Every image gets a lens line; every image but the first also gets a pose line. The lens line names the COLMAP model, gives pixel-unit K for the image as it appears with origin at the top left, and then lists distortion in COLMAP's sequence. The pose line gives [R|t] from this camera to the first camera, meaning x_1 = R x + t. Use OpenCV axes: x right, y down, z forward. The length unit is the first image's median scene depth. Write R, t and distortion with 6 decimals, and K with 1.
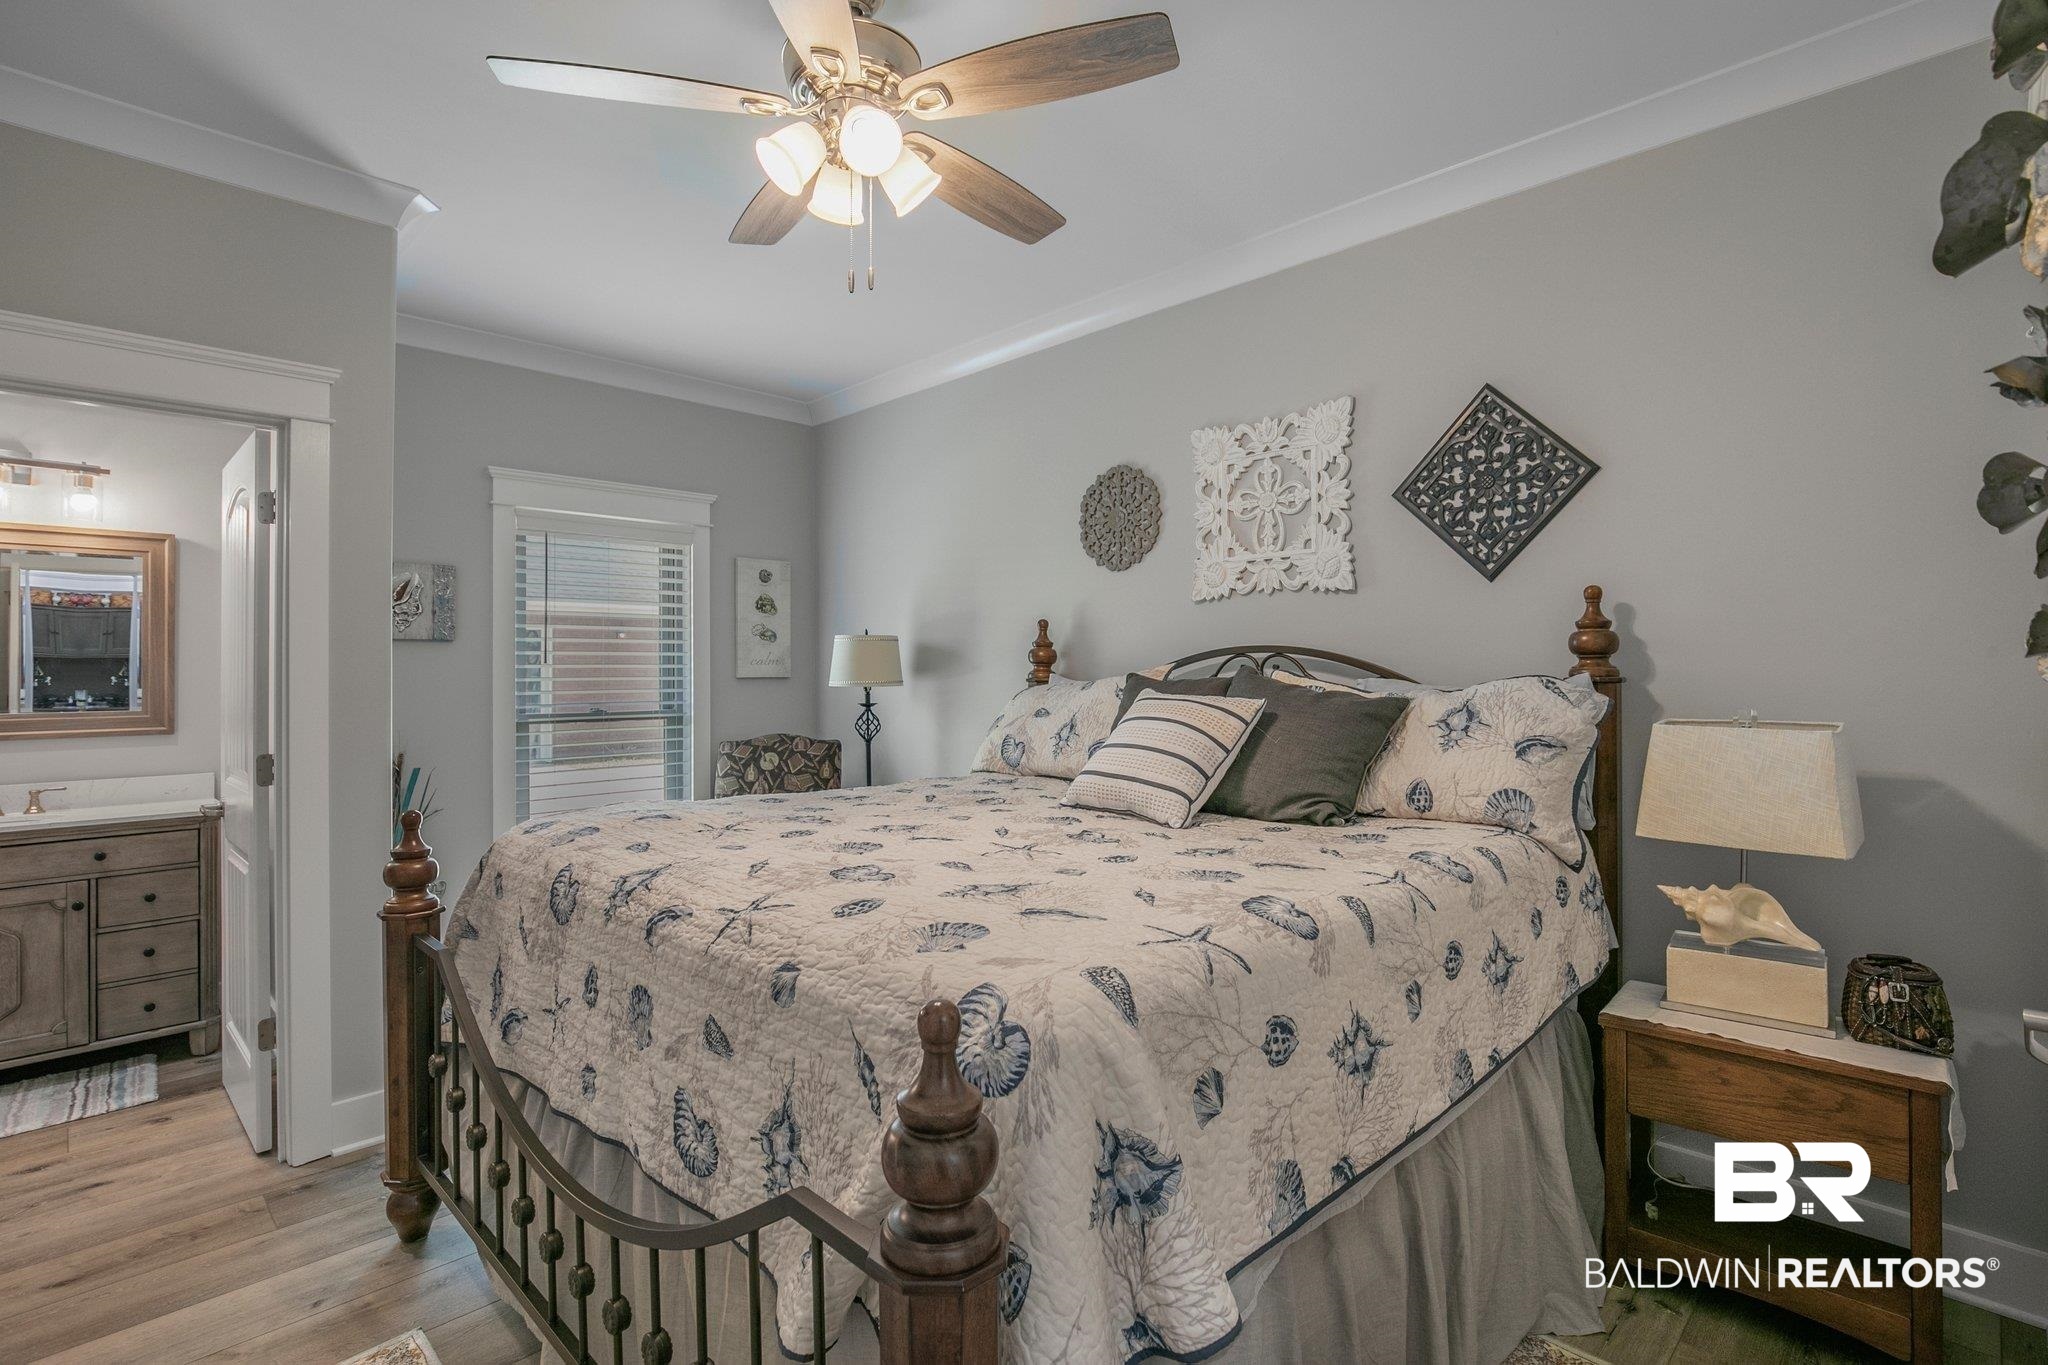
lens RADIAL K [[982.2, 0, 1027.5], [0, 982.2, 666.9], [0, 0, 1]] dist [-0.002126, 0.000257]
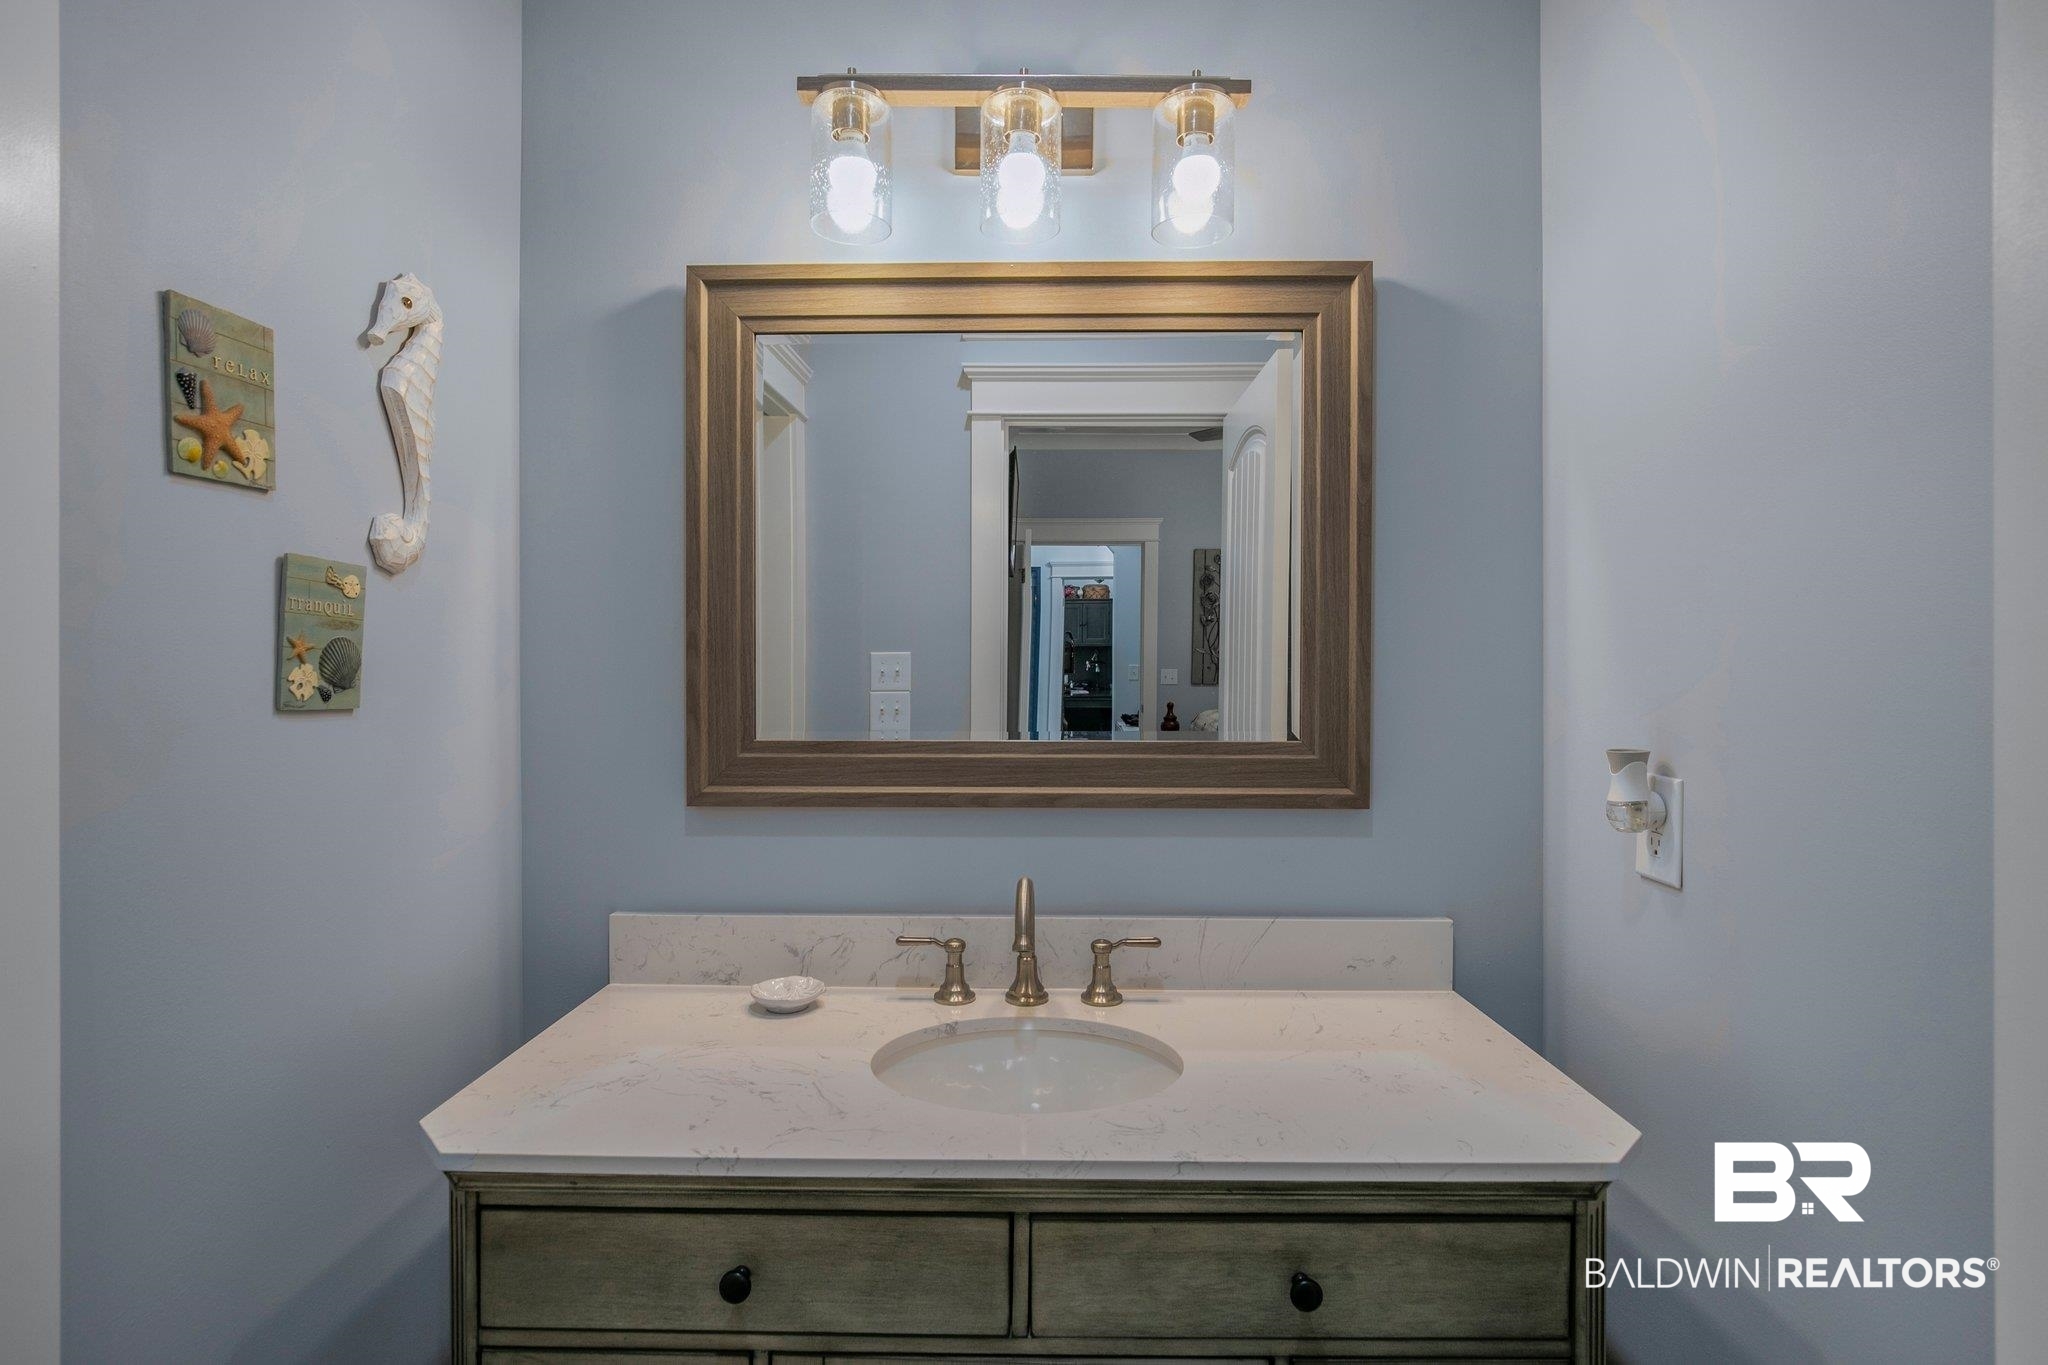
lens RADIAL K [[982.2, 0, 1027.5], [0, 982.2, 666.9], [0, 0, 1]] dist [-0.002126, 0.000257]
pose [[0.703407, 0.007101, -0.710751, -0.745417], [0.000278, 0.999947, 0.010265, 0.012486], [0.710787, -0.007418, 0.703368, 0.694447]]
